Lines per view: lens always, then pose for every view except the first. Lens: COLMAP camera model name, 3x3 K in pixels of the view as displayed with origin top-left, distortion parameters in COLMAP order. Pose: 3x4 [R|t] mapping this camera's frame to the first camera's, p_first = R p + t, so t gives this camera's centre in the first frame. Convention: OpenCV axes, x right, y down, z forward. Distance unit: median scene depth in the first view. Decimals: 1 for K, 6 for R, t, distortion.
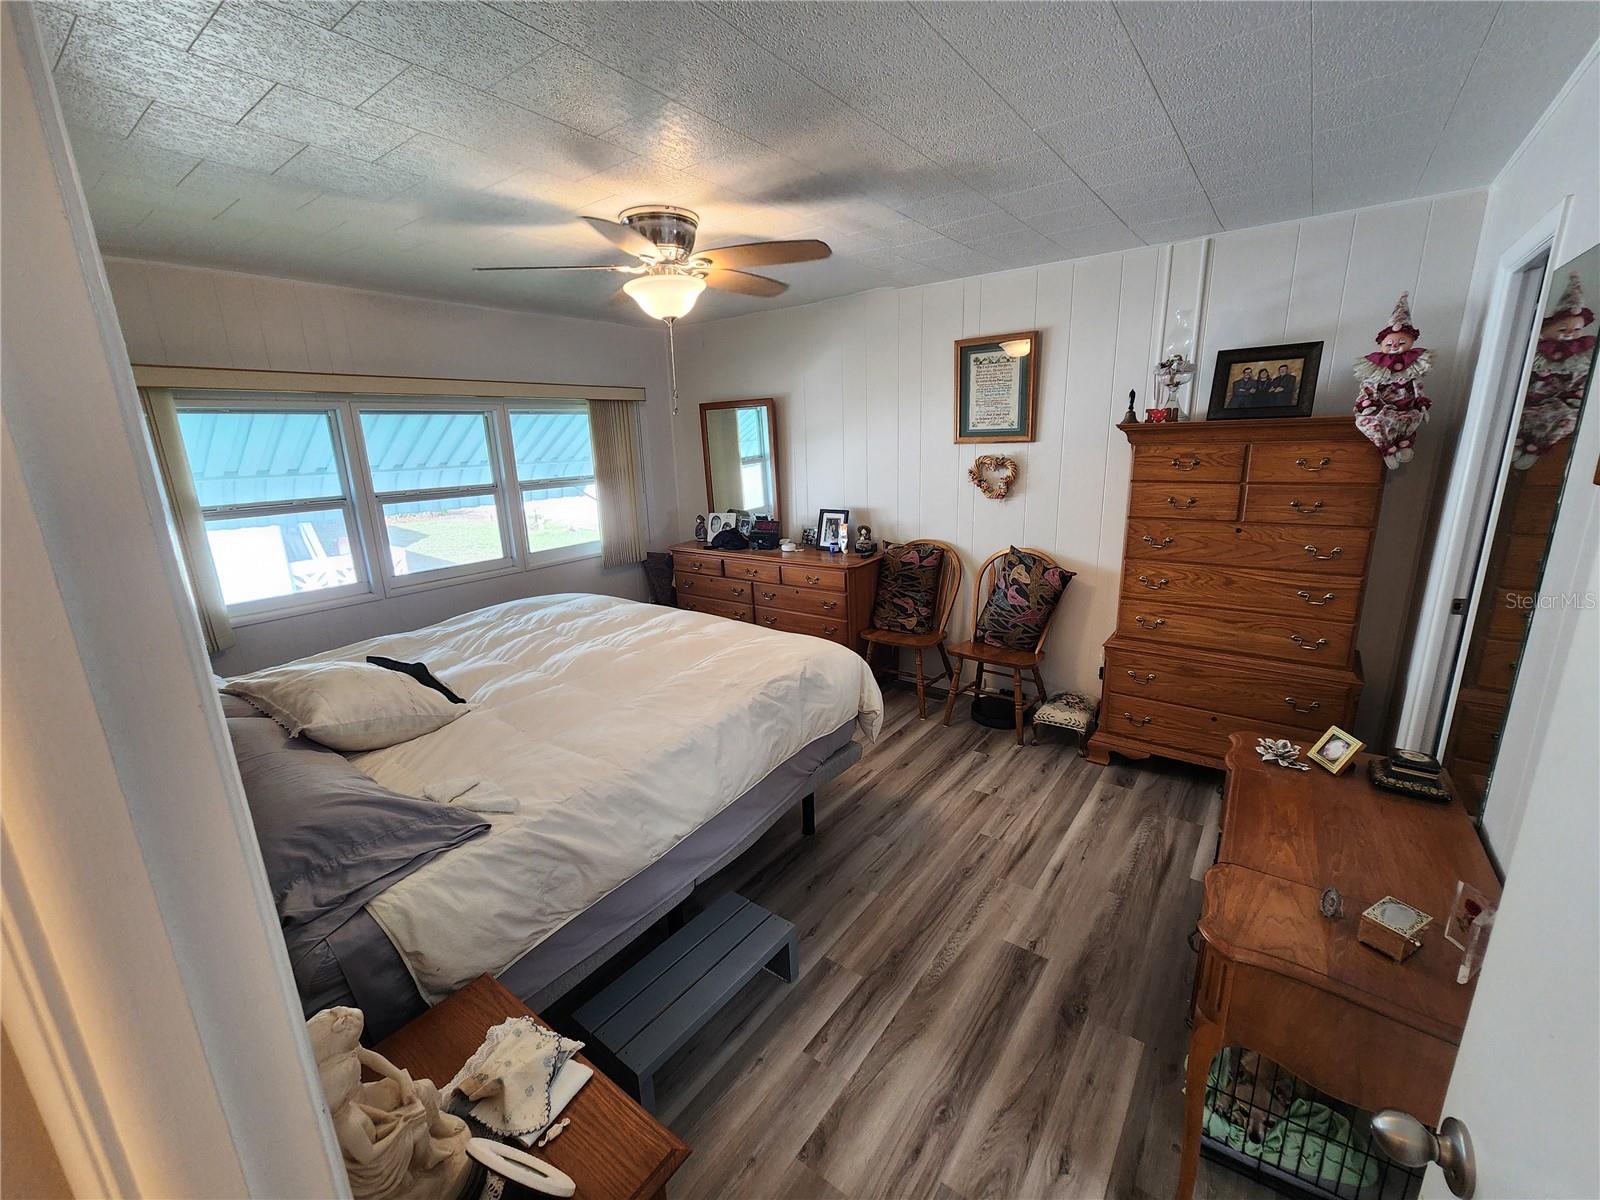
lens RADIAL K [[662.1, 0, 802.9], [0, 662.1, 596.2], [0, 0, 1]] dist [0.001896, 0.001358]
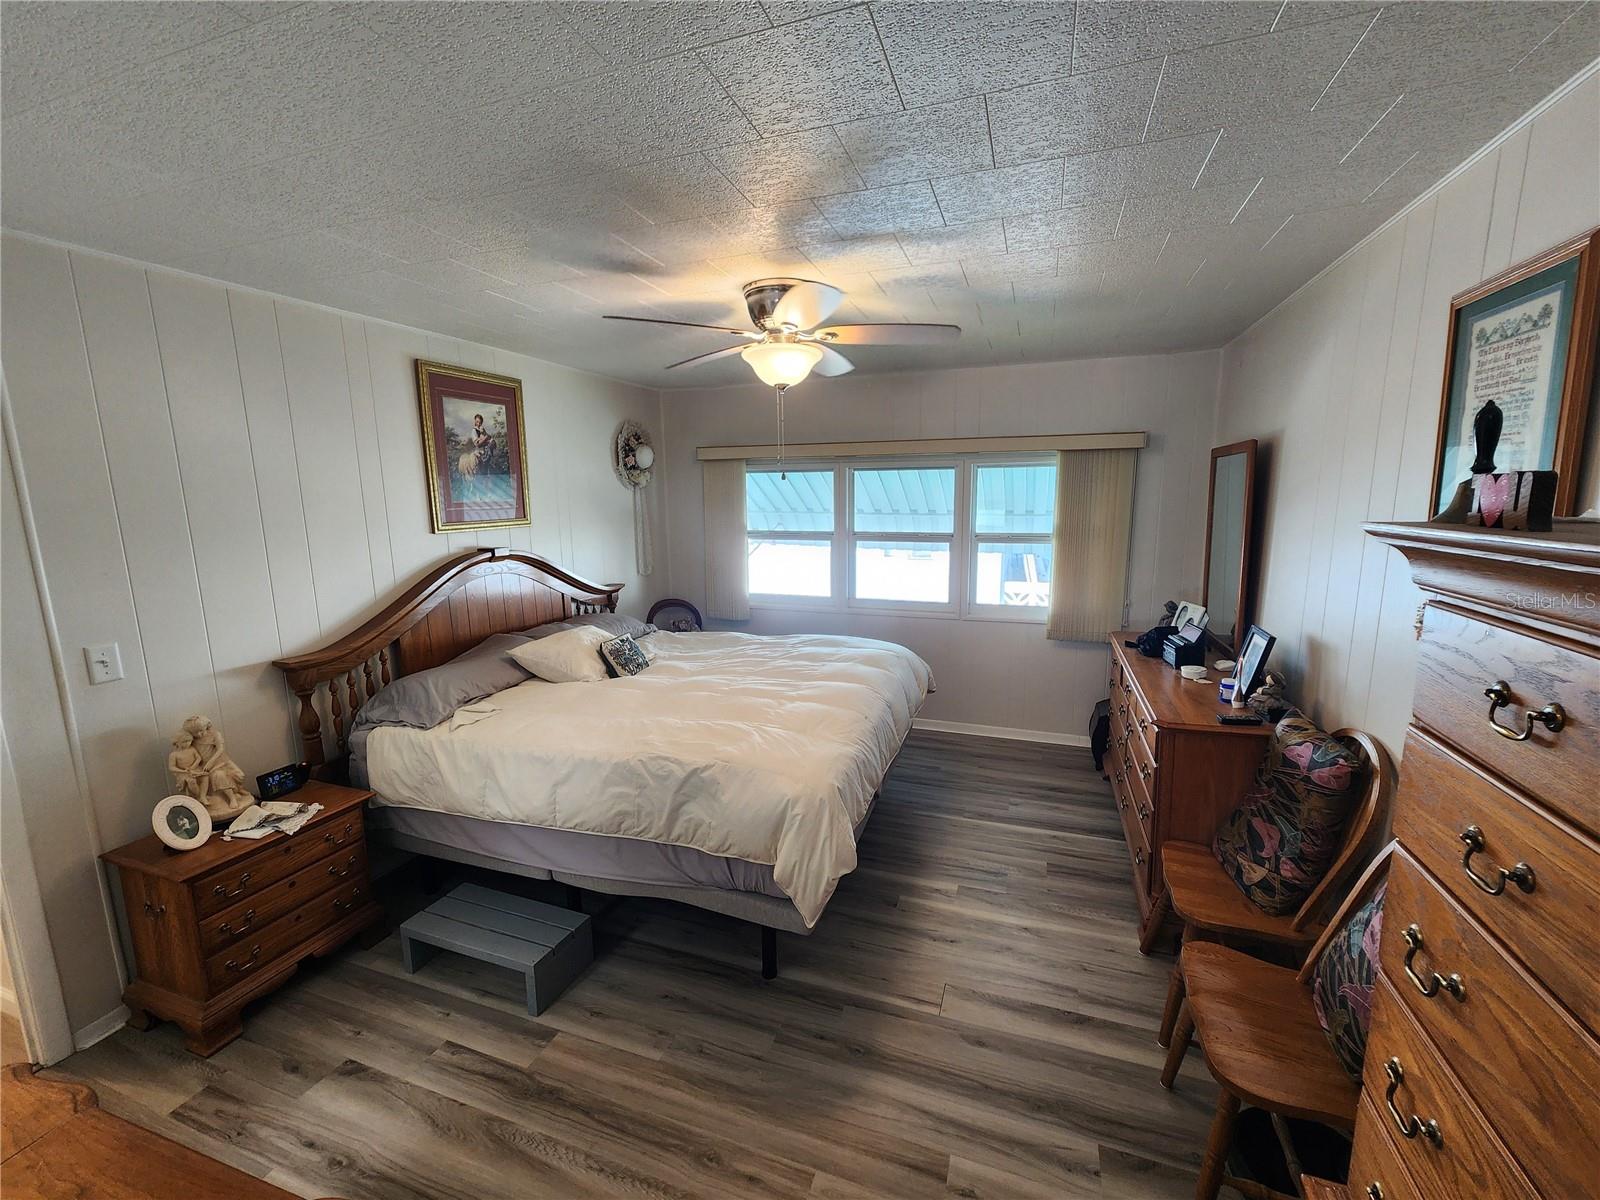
lens RADIAL K [[662.1, 0, 802.6], [0, 662.1, 595.8], [0, 0, 1]] dist [0.001896, 0.001358]
pose [[0.289149, 0.177676, -0.940651, 0.674207], [-0.225442, 0.967626, 0.113472, -0.195652], [0.930360, 0.179252, 0.319844, 0.642885]]
